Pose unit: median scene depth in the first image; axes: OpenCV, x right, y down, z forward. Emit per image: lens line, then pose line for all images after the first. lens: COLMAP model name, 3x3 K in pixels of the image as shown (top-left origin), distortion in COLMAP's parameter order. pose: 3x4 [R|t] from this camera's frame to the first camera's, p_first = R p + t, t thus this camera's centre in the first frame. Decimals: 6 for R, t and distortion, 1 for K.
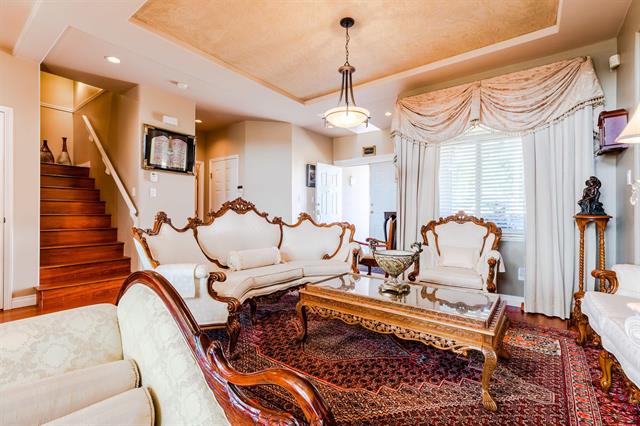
lens RADIAL K [[292.5, 0, 320.4], [0, 292.5, 210.6], [0, 0, 1]] dist [0.001539, 0.000186]
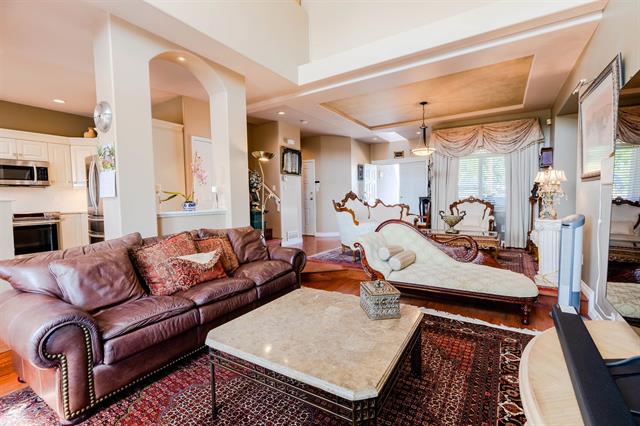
lens RADIAL K [[292.5, 0, 319.3], [0, 292.5, 210.3], [0, 0, 1]] dist [0.001539, 0.000186]
pose [[0.997104, -0.023602, 0.072301, -0.583518], [0.019660, 0.998306, 0.054755, -0.027960], [-0.073471, -0.053175, 0.995879, -0.731280]]
